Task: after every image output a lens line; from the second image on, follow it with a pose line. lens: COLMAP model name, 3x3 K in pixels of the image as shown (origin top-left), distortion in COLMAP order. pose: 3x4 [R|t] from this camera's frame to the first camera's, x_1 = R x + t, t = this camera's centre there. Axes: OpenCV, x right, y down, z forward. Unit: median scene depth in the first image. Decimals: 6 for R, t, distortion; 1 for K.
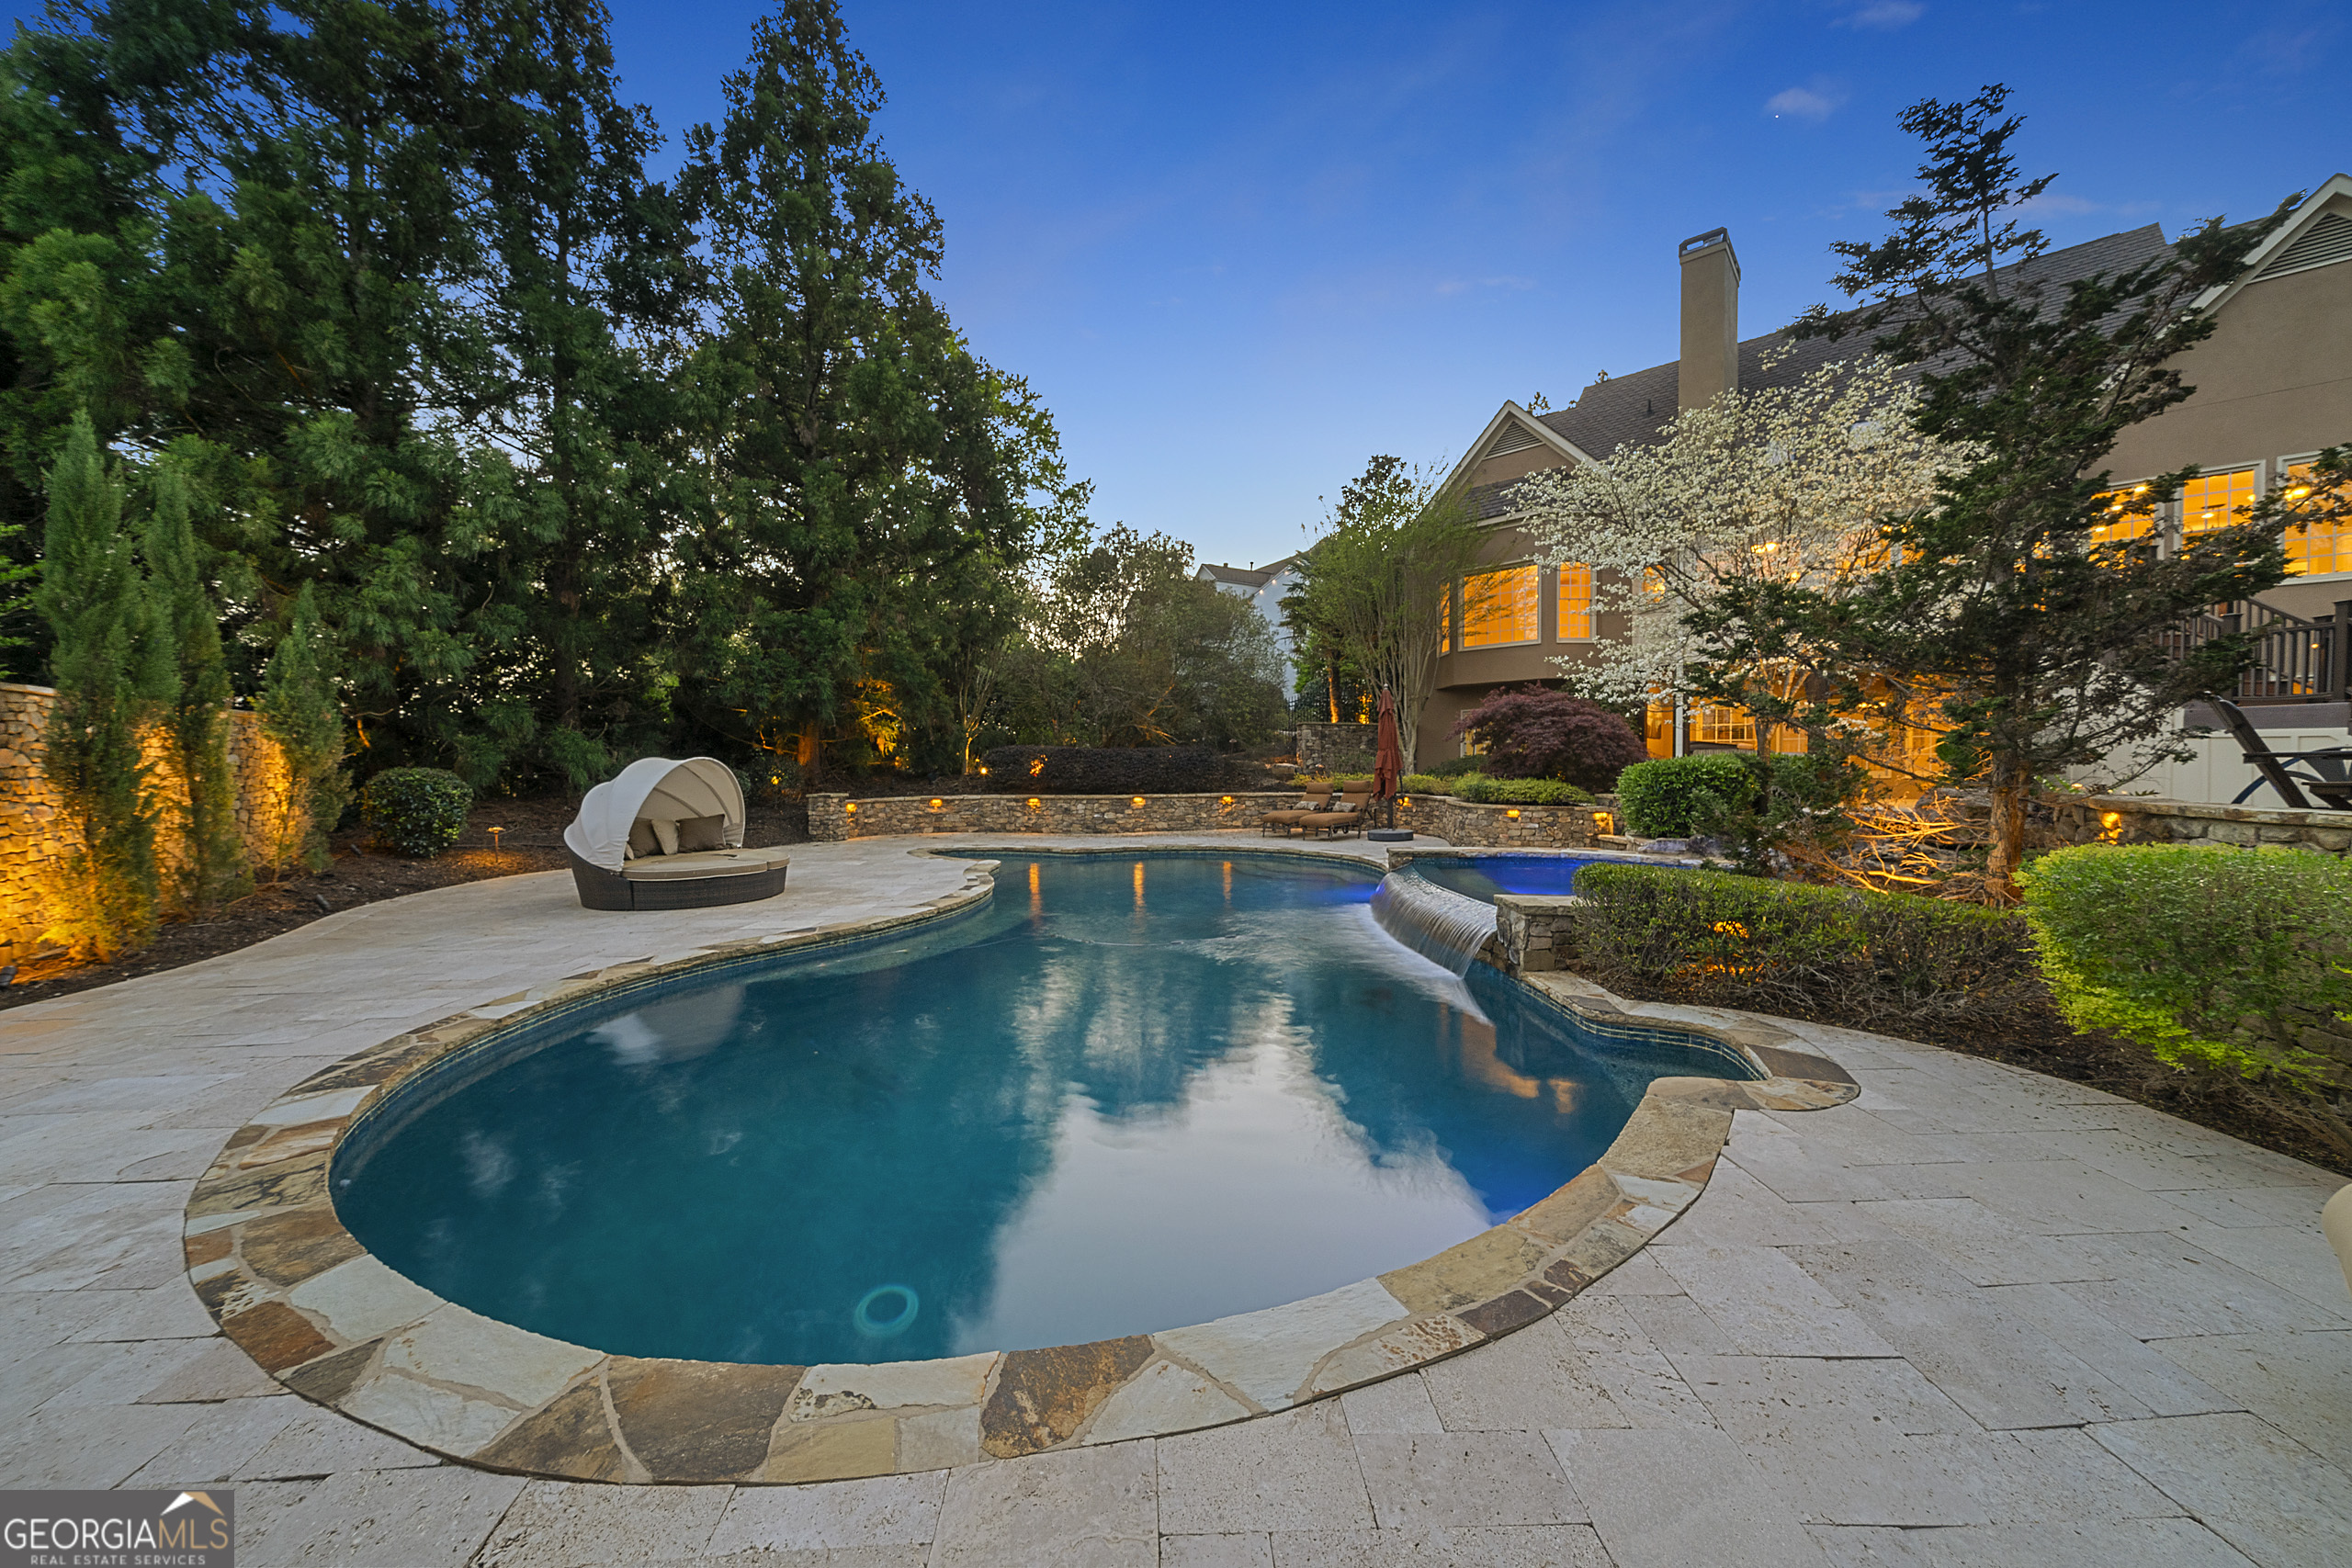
lens RADIAL K [[825.4, 0, 1154.4], [0, 825.4, 785.2], [0, 0, 1]] dist [-0.008114, 0.000345]
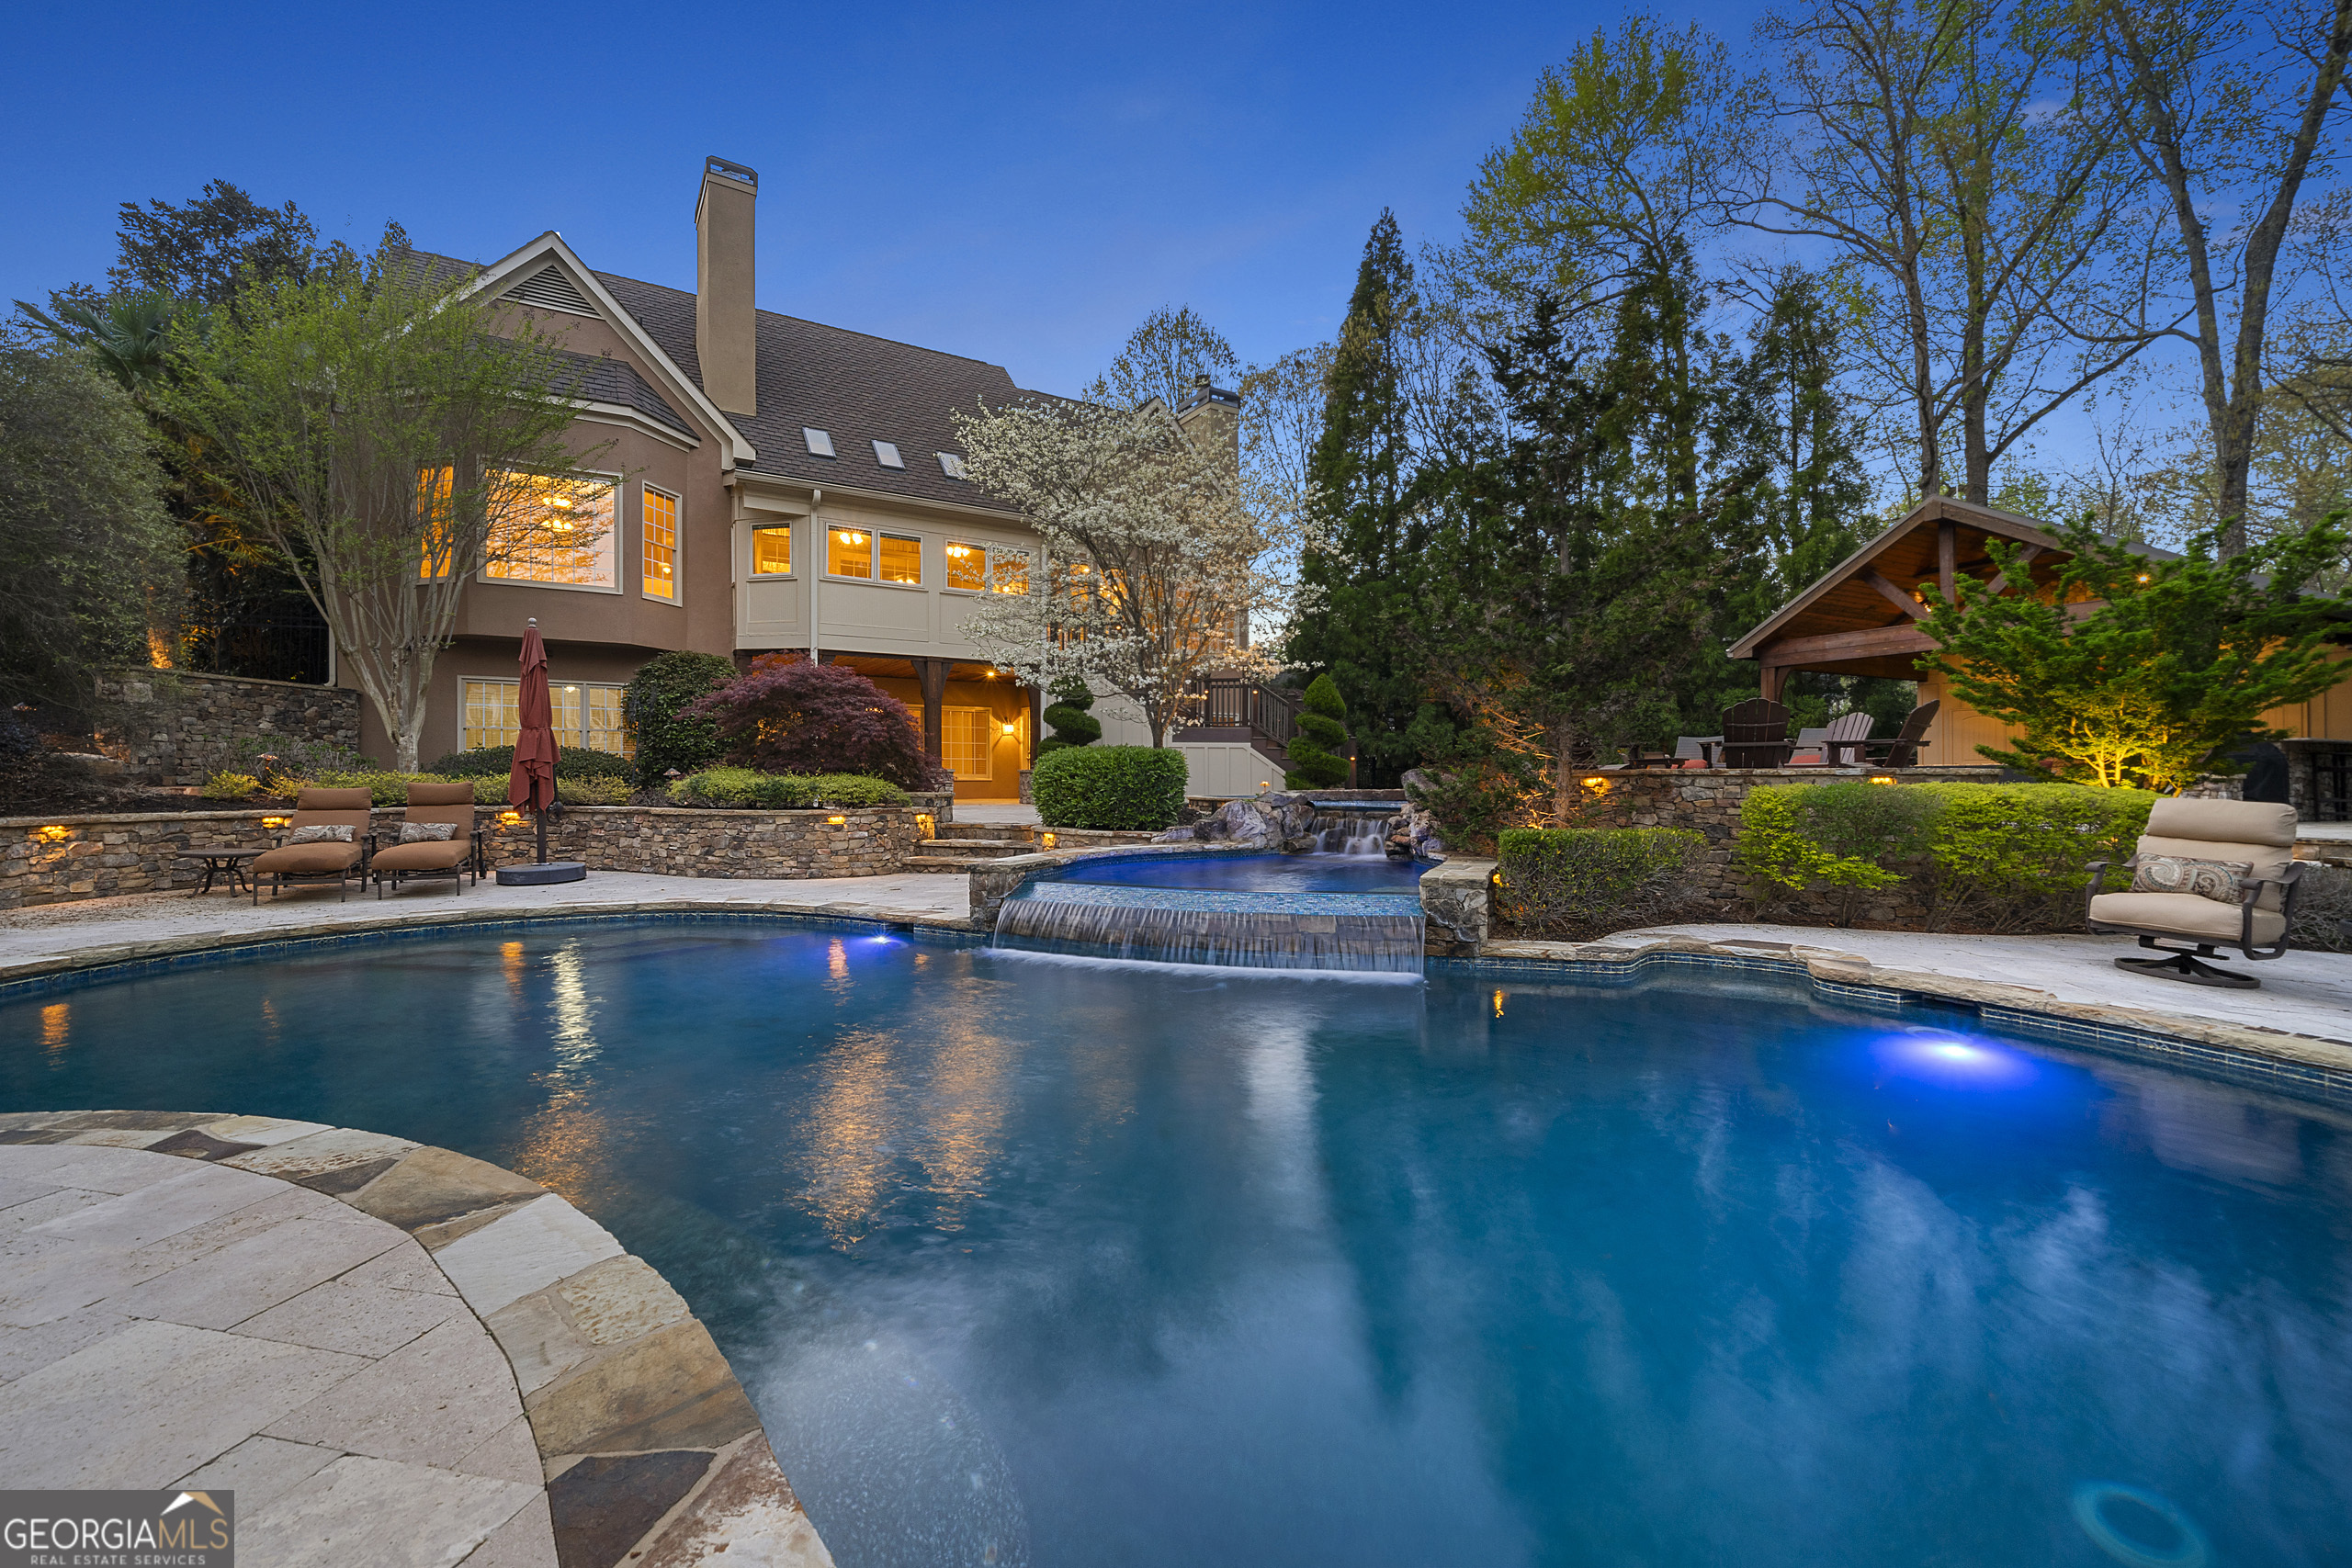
lens RADIAL K [[971.8, 0, 1211.6], [0, 971.8, 770.7], [0, 0, 1]] dist [-0.010736, 0.002029]
pose [[0.244845, 0.009753, 0.969513, -0.324912], [0.023484, 0.999596, -0.015986, 0.011183], [-0.969278, 0.026683, 0.244517, 0.436996]]
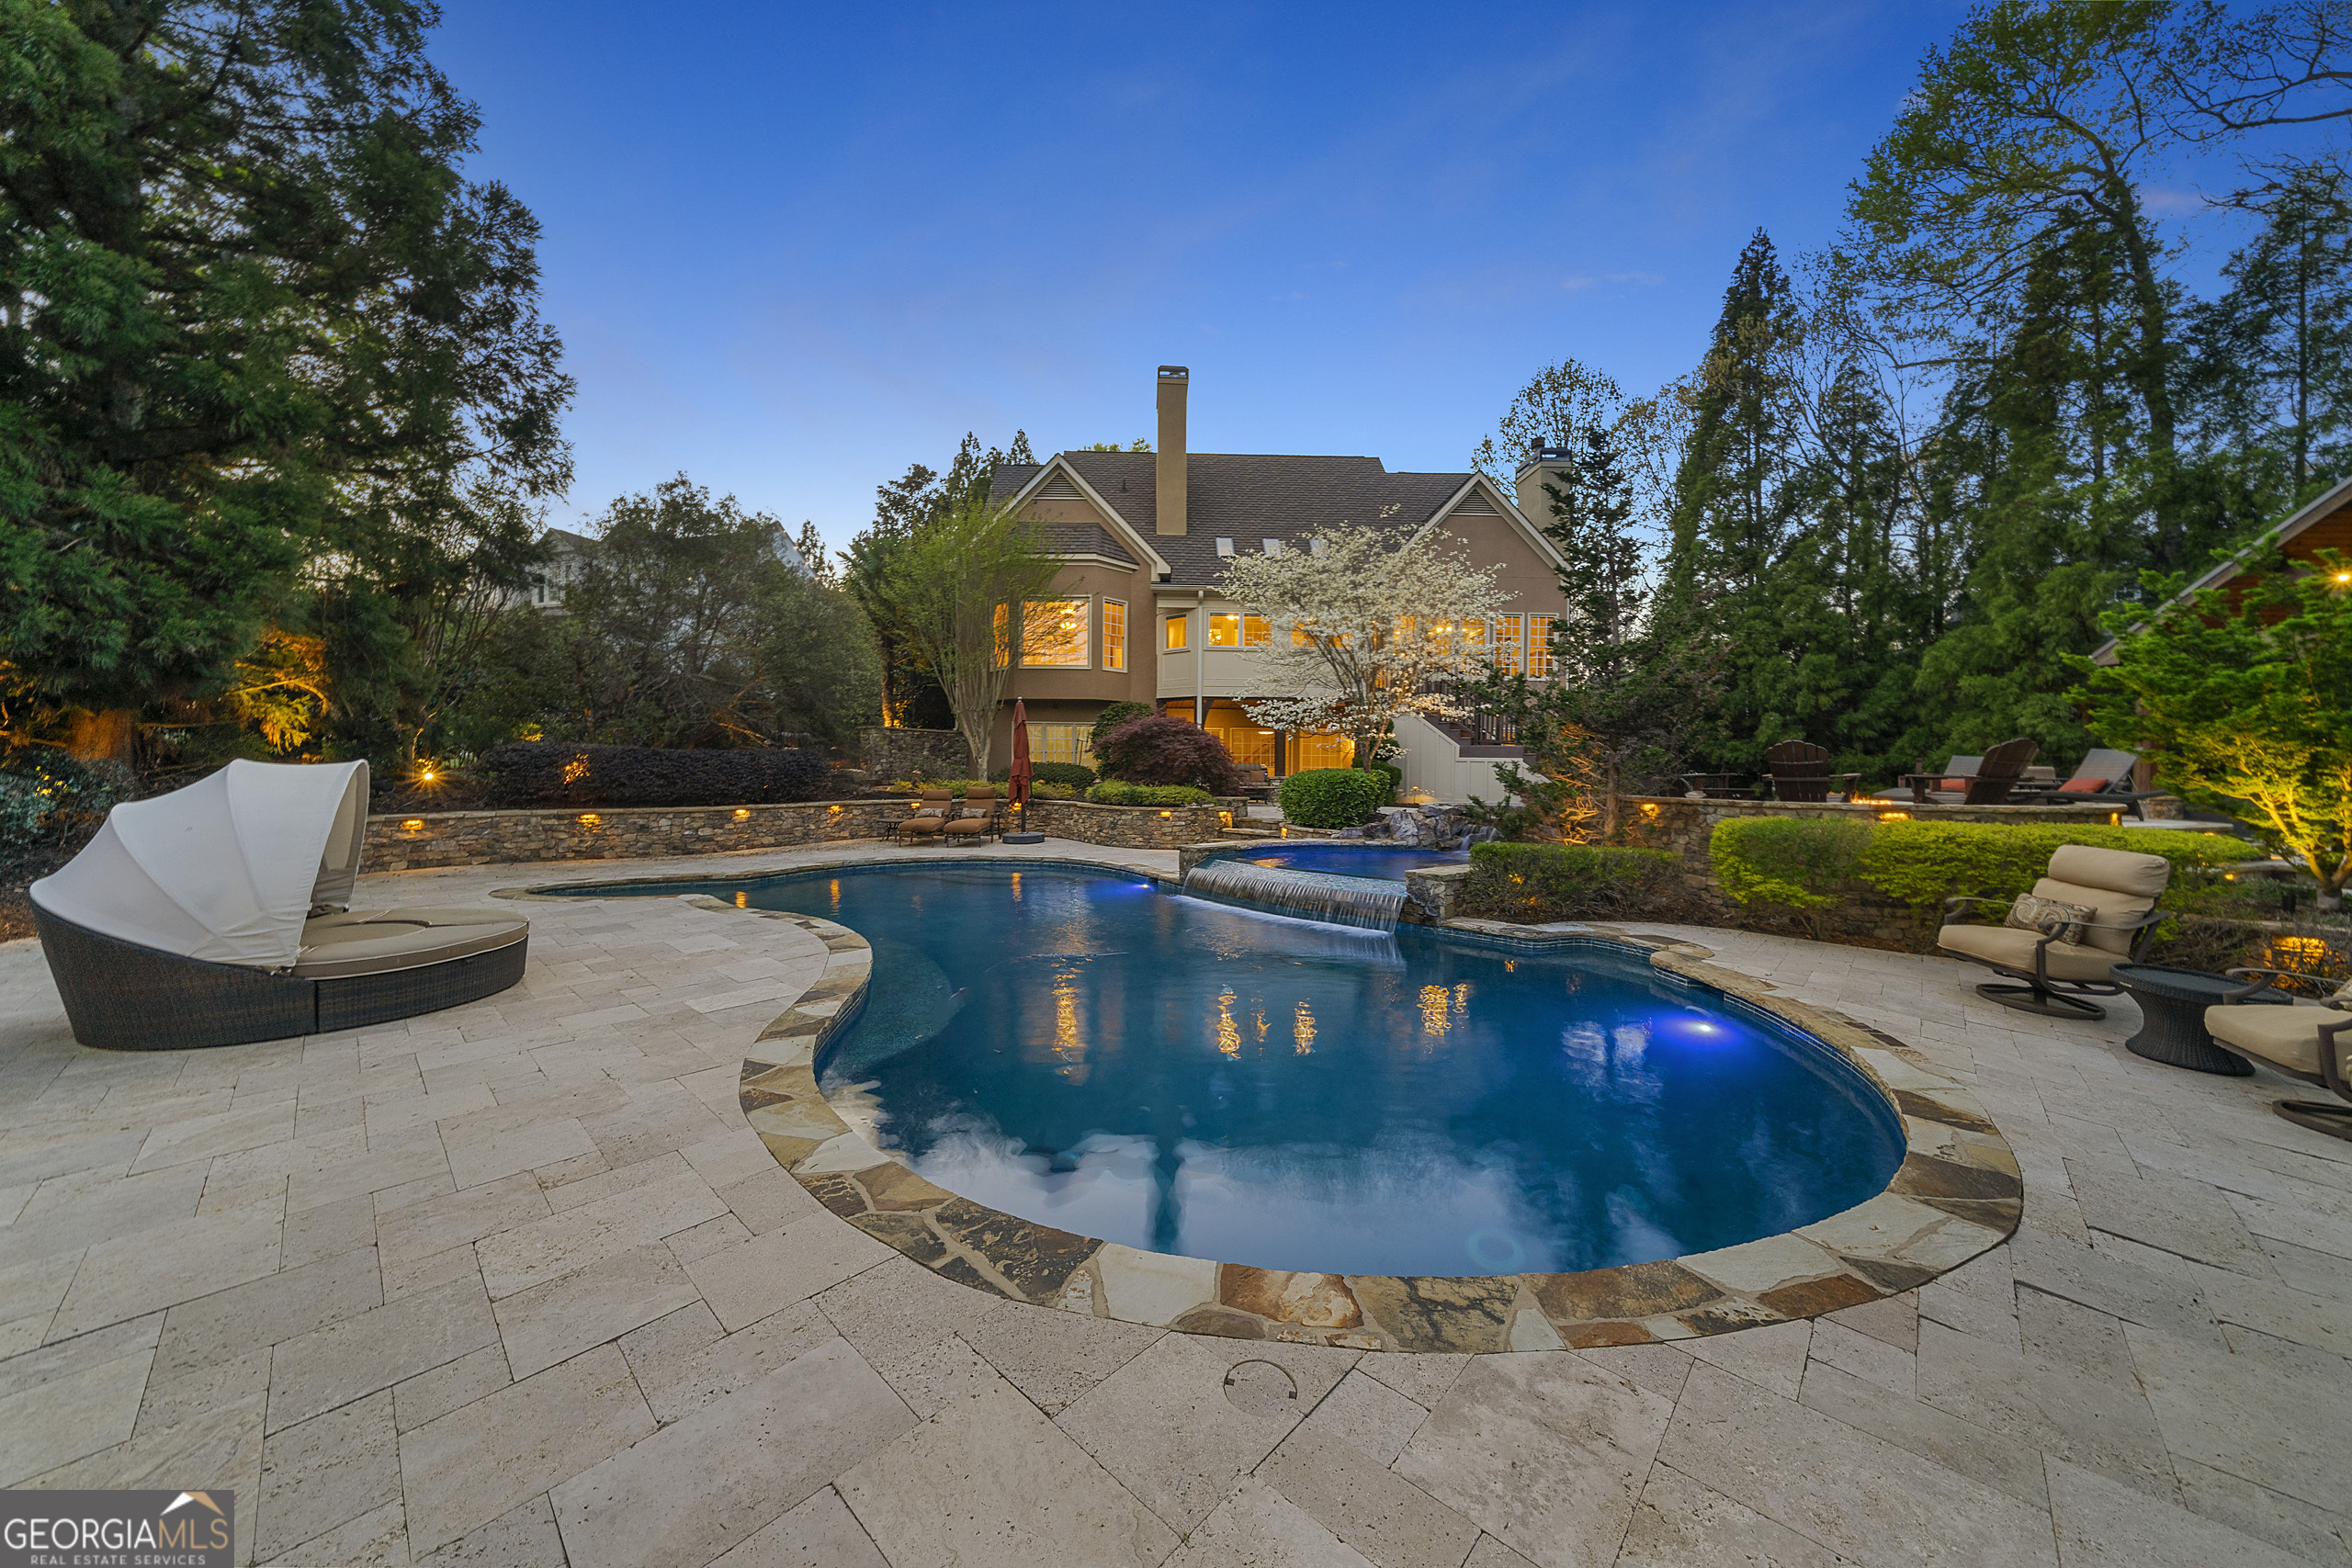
lens RADIAL K [[825.4, 0, 1177.6], [0, 825.4, 764.7], [0, 0, 1]] dist [-0.008114, 0.000345]
pose [[0.710807, 0.012187, 0.703281, -0.387679], [0.008176, 0.999639, -0.025587, -0.006421], [-0.703339, 0.023937, 0.710451, 0.123332]]
